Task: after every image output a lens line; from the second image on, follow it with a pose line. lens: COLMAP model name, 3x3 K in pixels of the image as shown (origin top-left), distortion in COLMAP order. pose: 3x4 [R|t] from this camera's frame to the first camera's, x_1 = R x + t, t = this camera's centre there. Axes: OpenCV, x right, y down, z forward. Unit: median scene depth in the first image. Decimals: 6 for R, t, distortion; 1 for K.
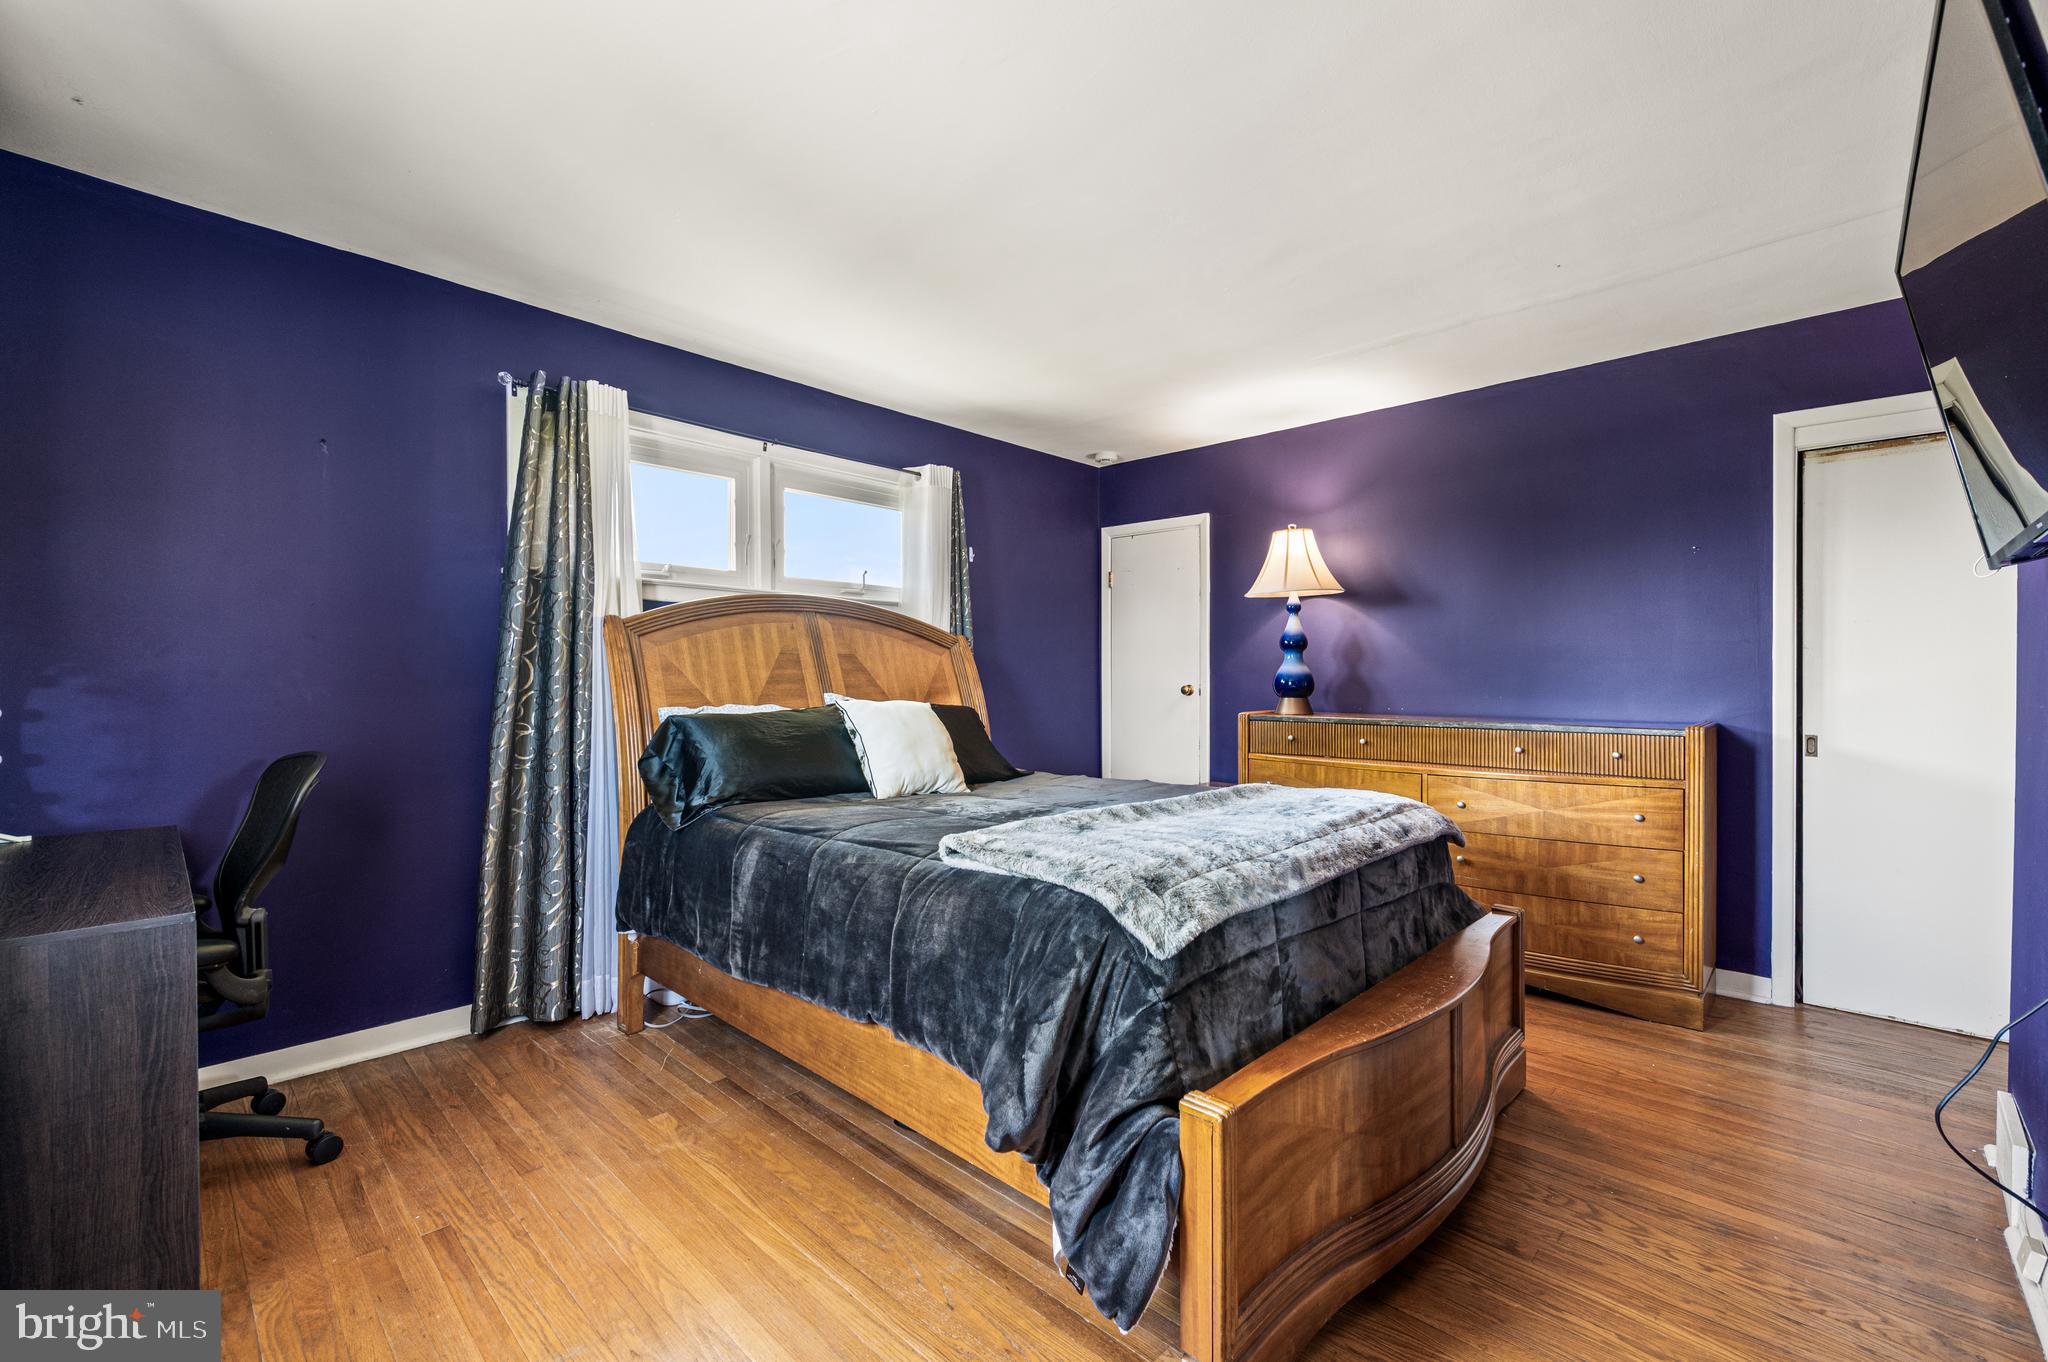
lens RADIAL K [[865.4, 0, 1031.7], [0, 865.4, 673.0], [0, 0, 1]] dist [0.002901, 0.000210]
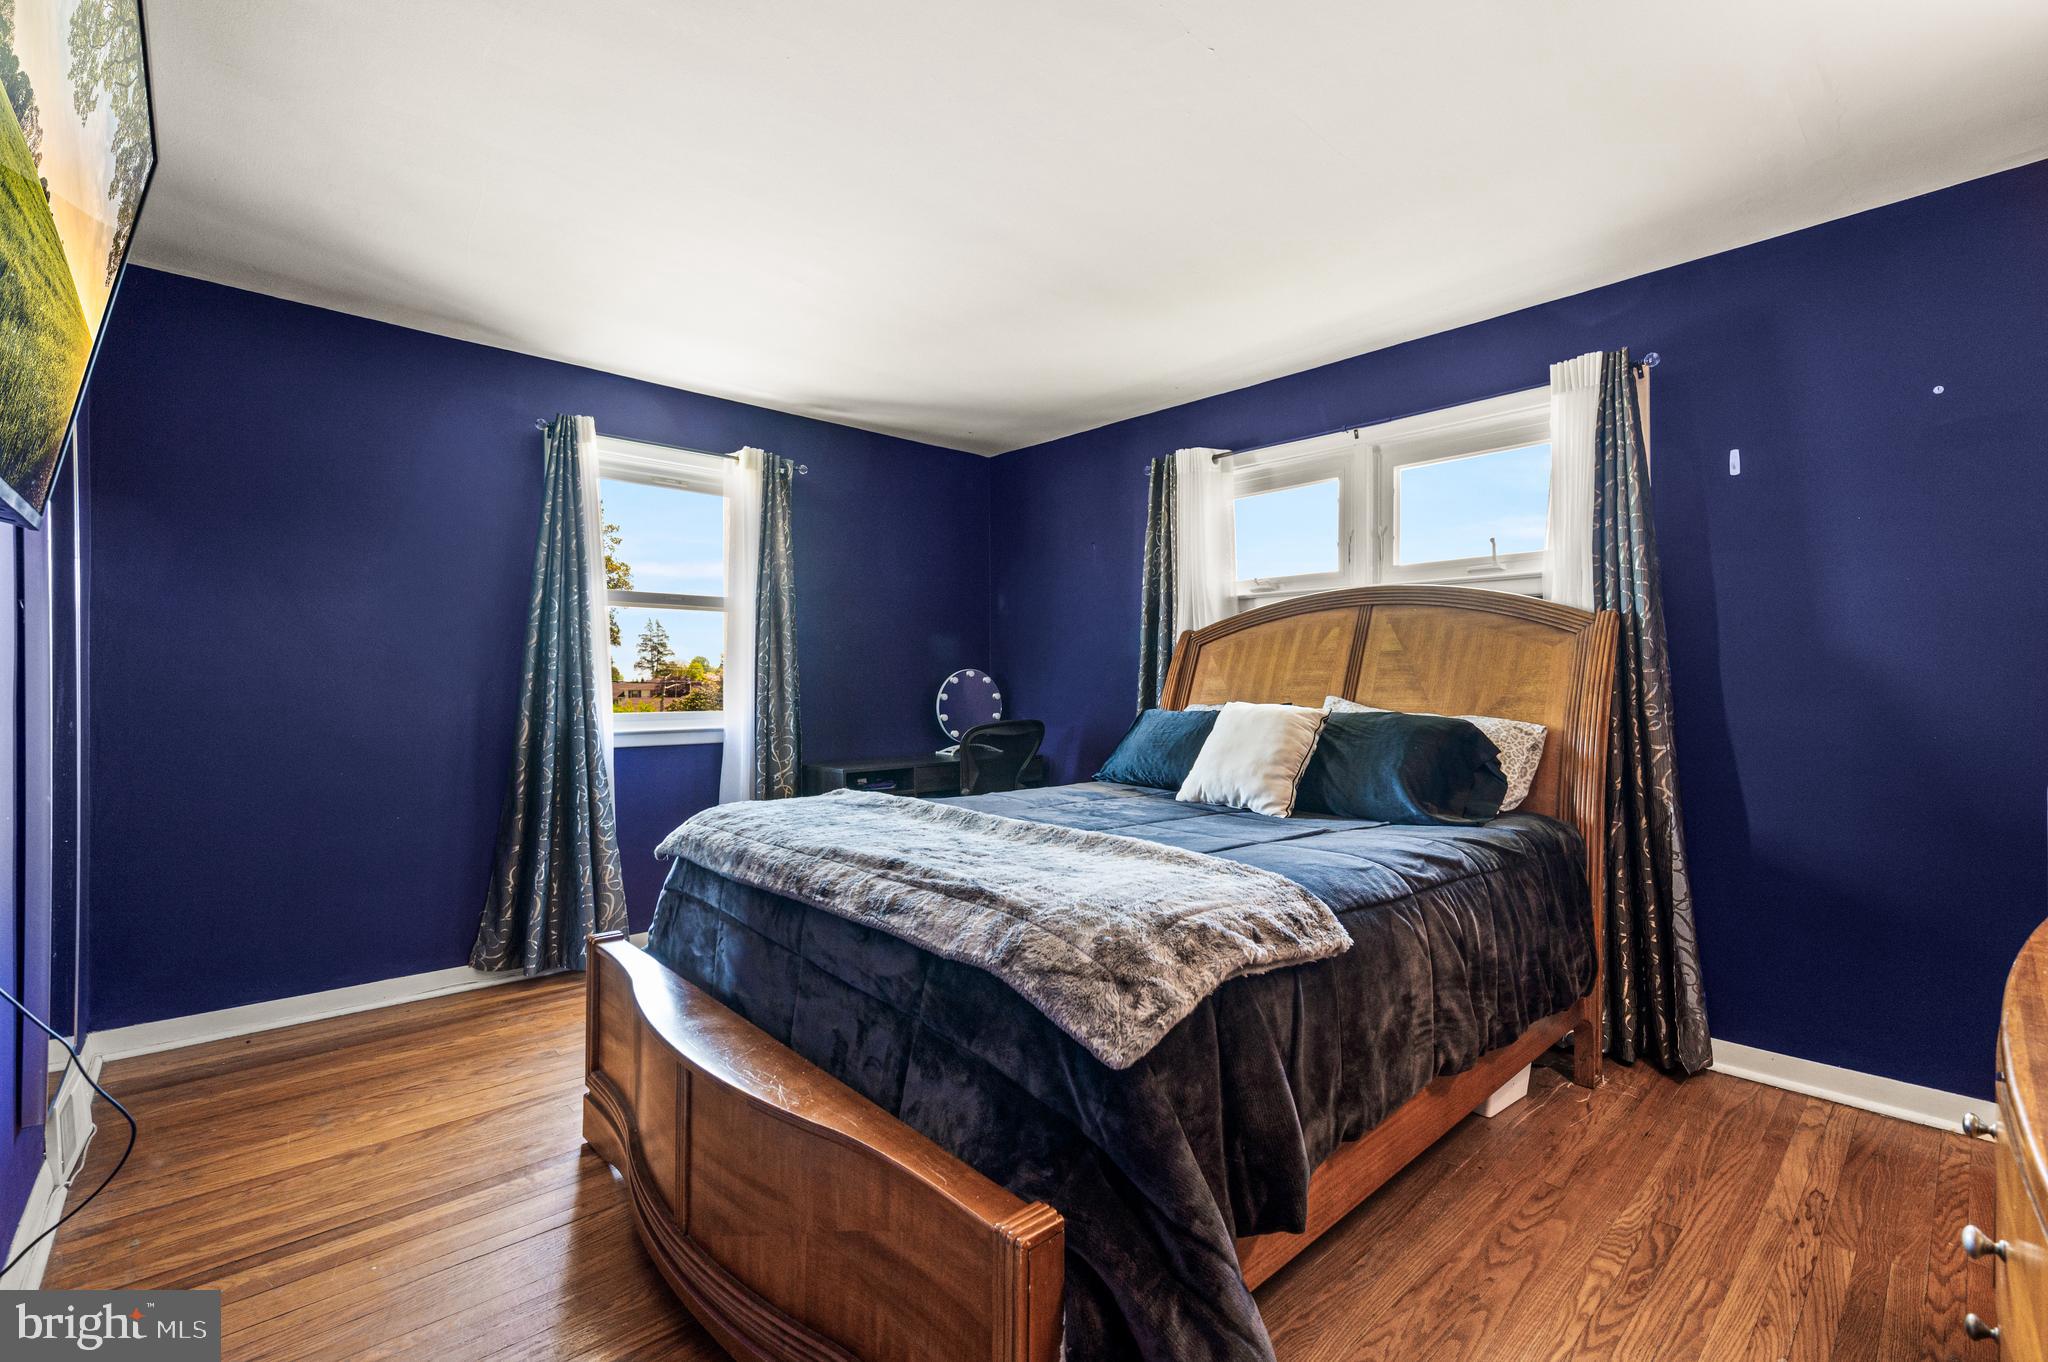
lens RADIAL K [[870.0, 0, 1024.0], [0, 870.0, 681.0], [0, 0, 1]] dist [-0.000657, 0.000009]
pose [[-0.058827, 0.000690, -0.998268, 0.665405], [0.001967, 0.999998, 0.000575, 0.006297], [0.998266, -0.001929, -0.058828, 0.699894]]
